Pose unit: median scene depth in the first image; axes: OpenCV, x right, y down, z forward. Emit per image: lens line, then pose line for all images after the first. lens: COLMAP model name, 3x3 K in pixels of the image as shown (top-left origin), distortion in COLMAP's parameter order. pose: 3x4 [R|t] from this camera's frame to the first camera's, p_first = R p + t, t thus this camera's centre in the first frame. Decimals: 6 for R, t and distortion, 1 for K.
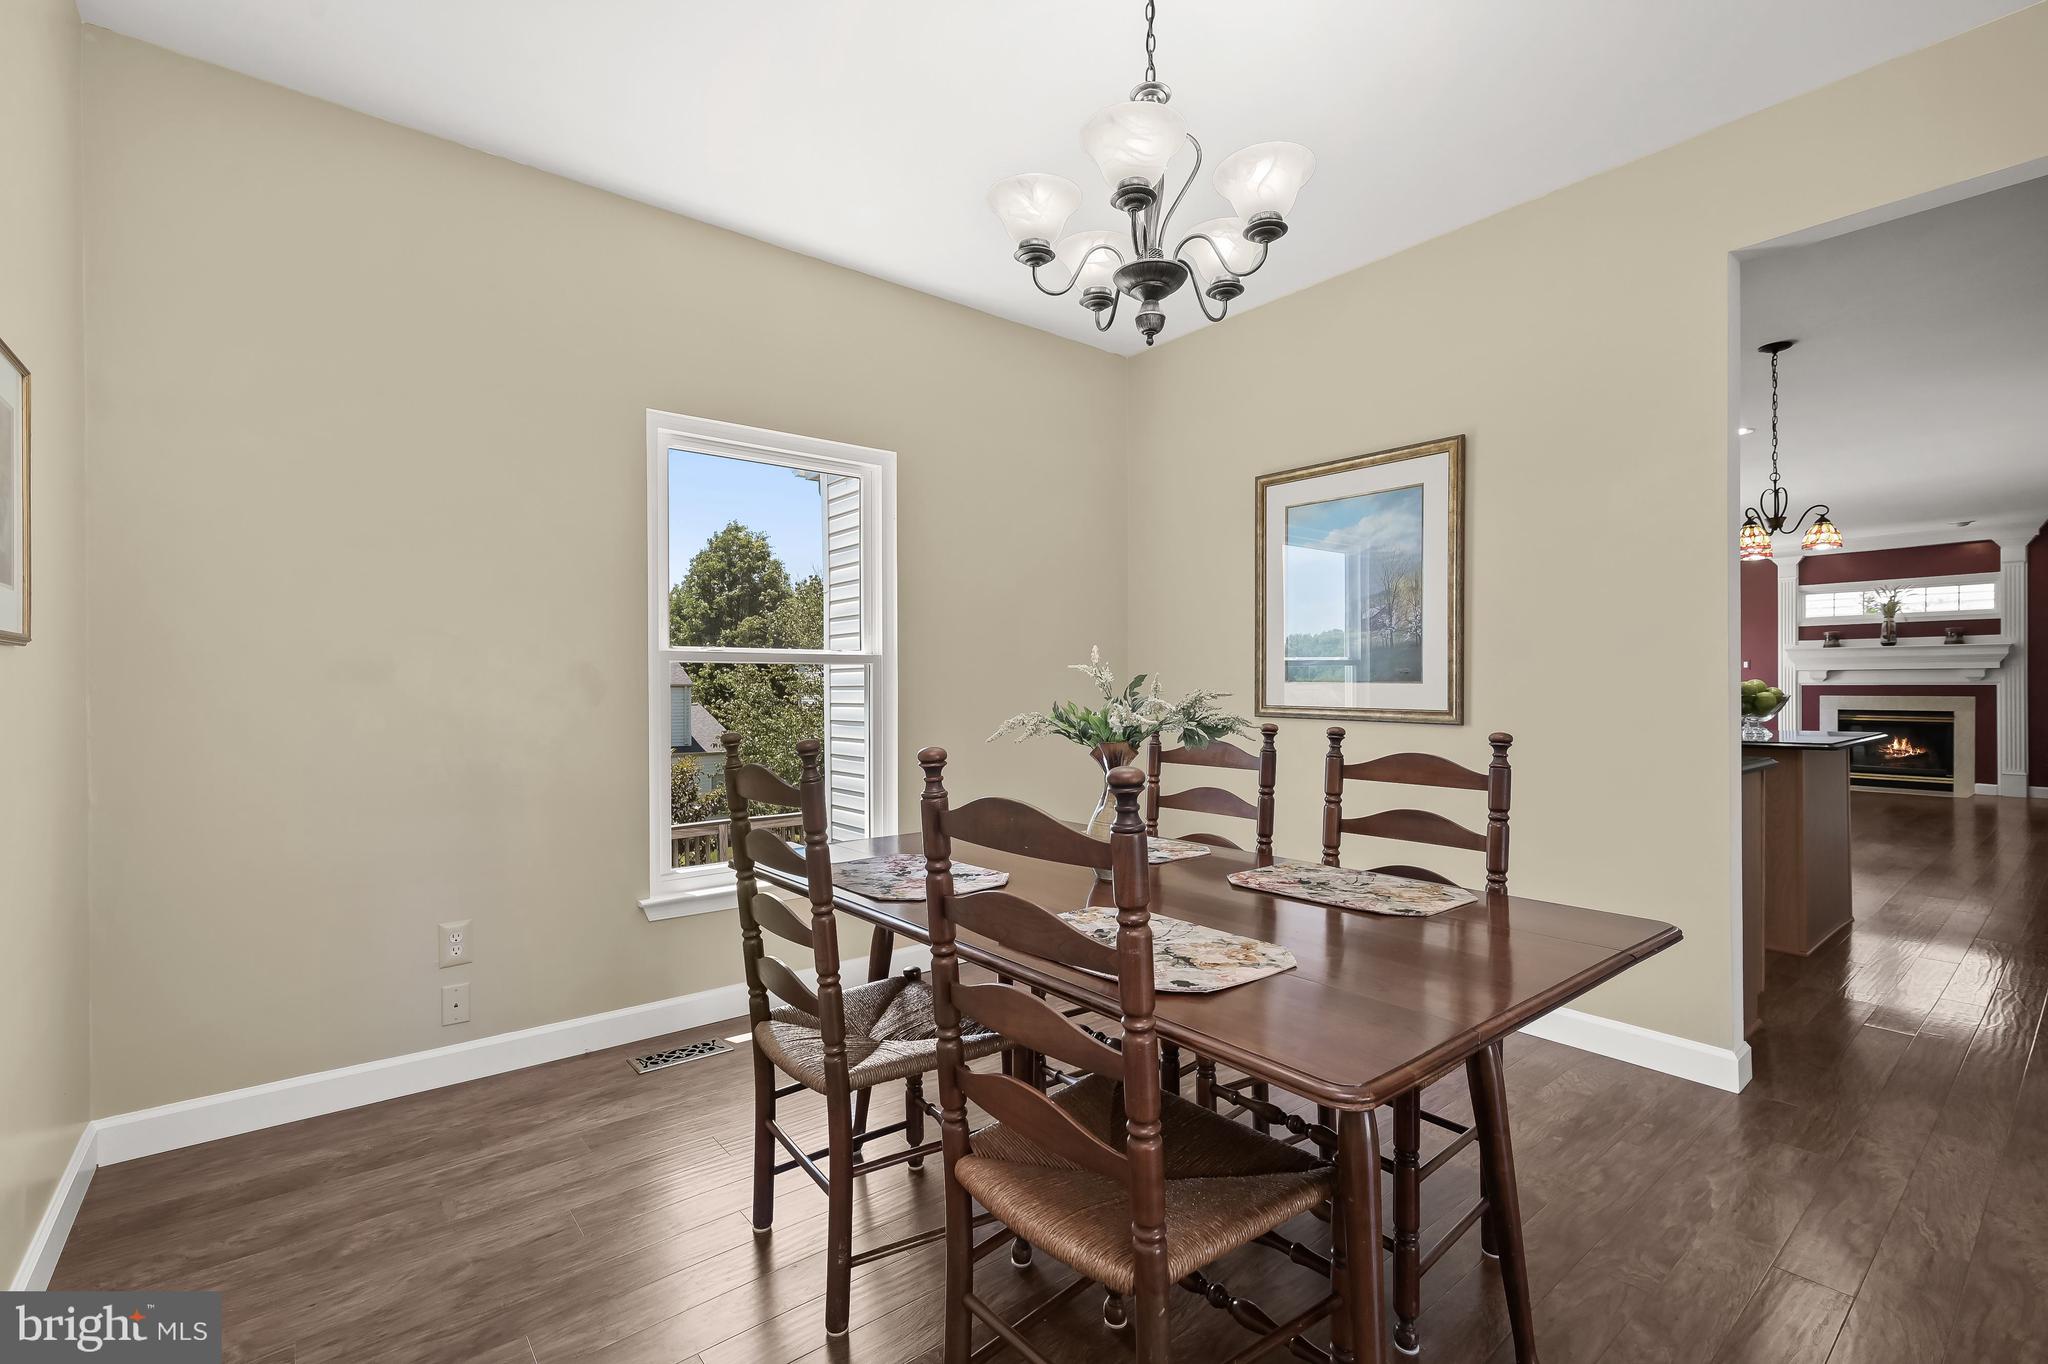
lens RADIAL K [[916.7, 0, 1036.6], [0, 916.7, 682.9], [0, 0, 1]] dist [0.004916, 0.000510]
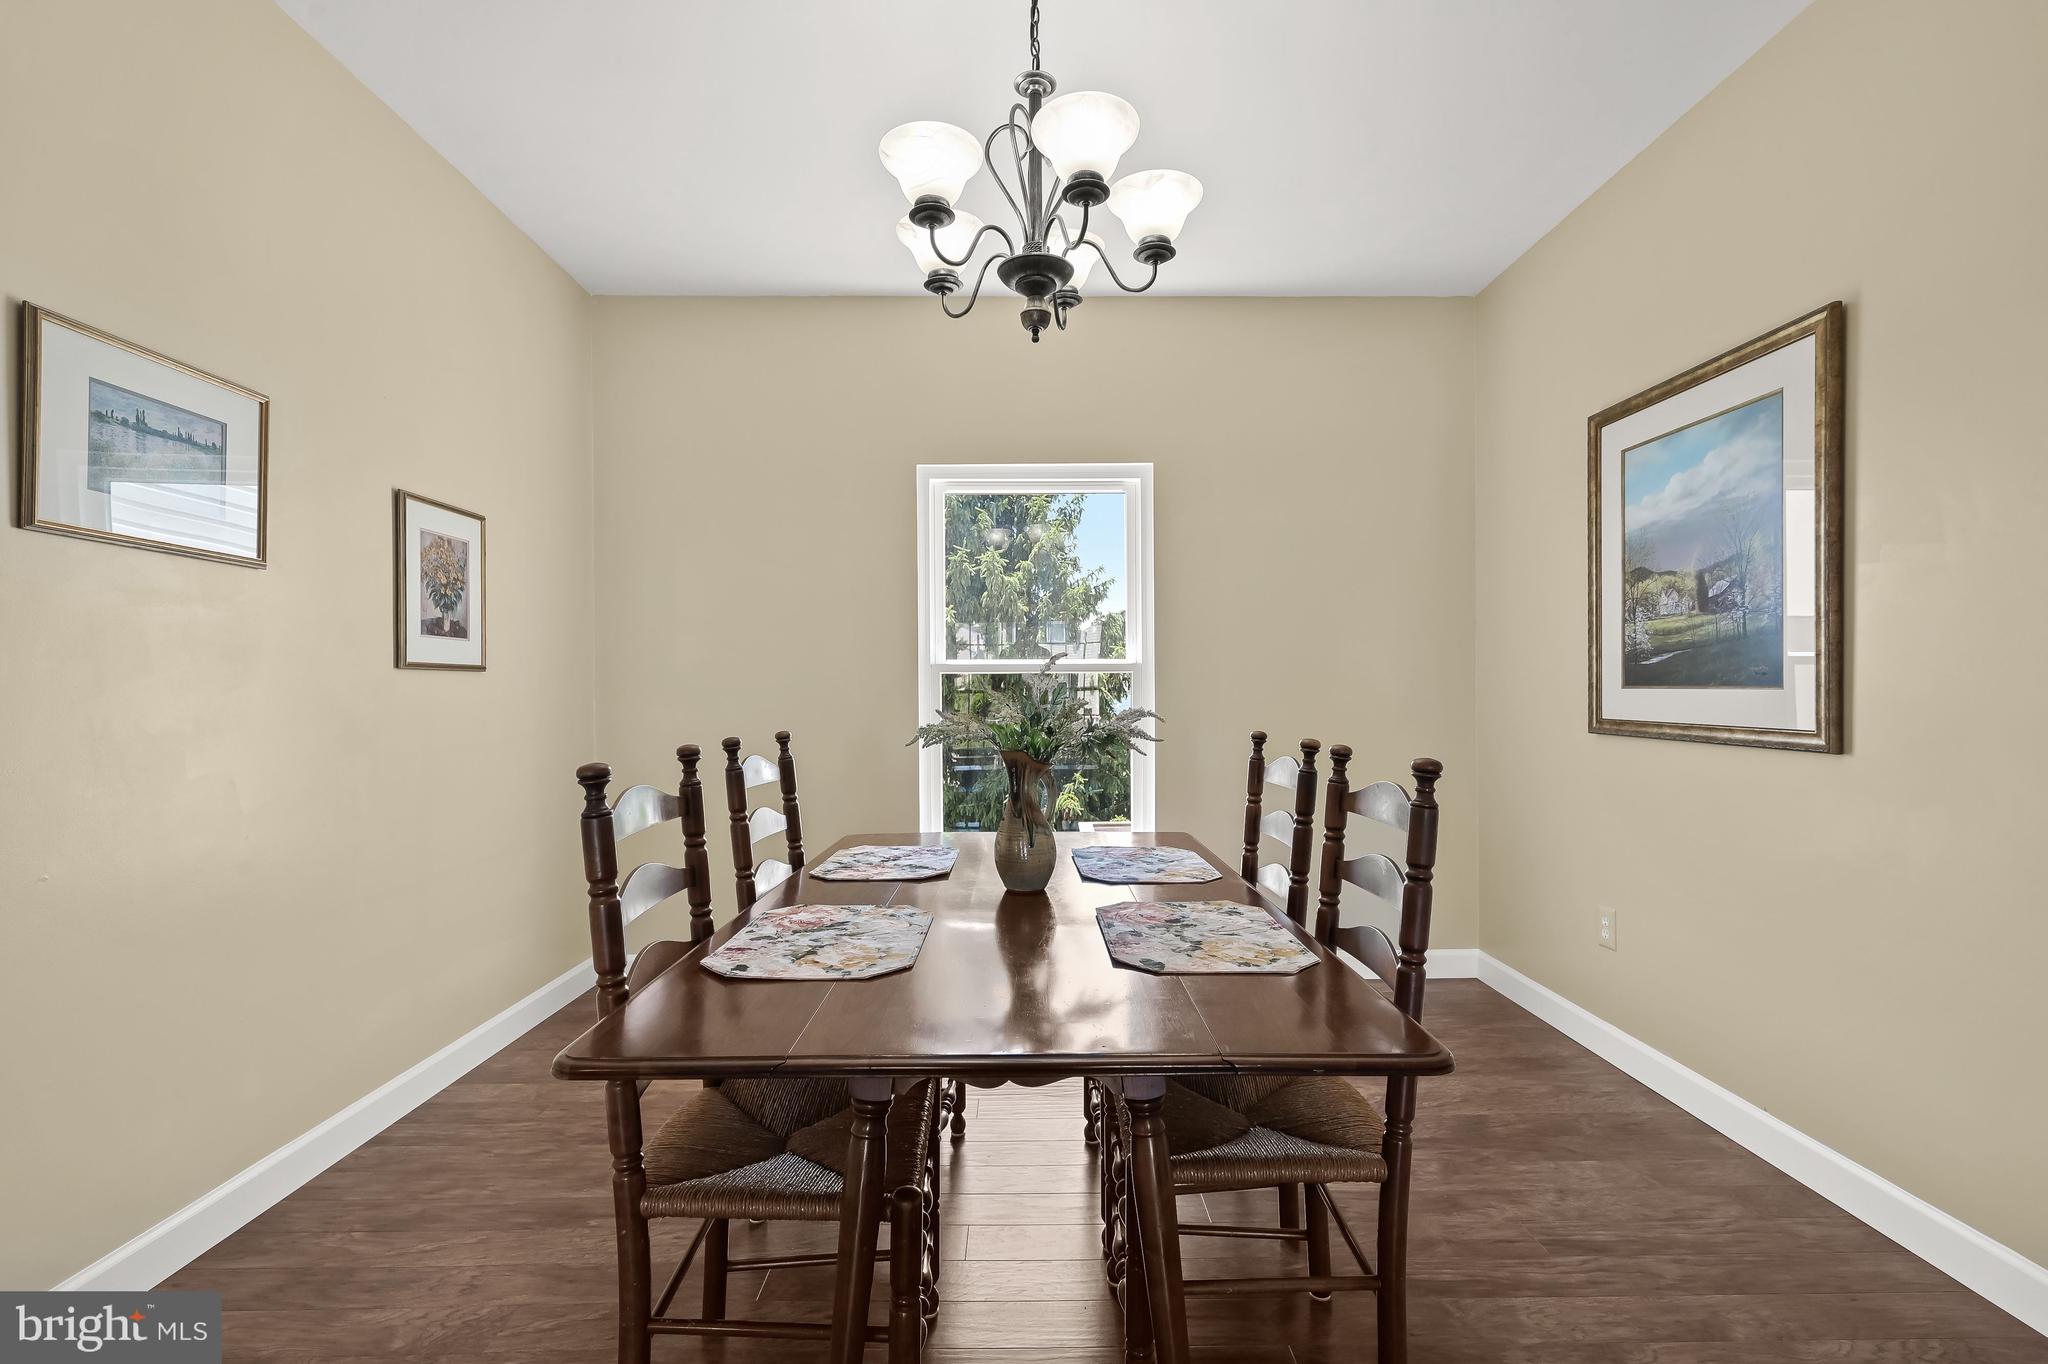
lens RADIAL K [[928.1, 0, 1019.6], [0, 928.1, 680.5], [0, 0, 1]] dist [-0.000865, 0.000098]
pose [[0.776162, -0.010553, -0.630445, 0.410228], [0.003046, 0.999911, -0.012986, 0.001220], [0.630526, 0.008159, 0.776125, 0.130797]]
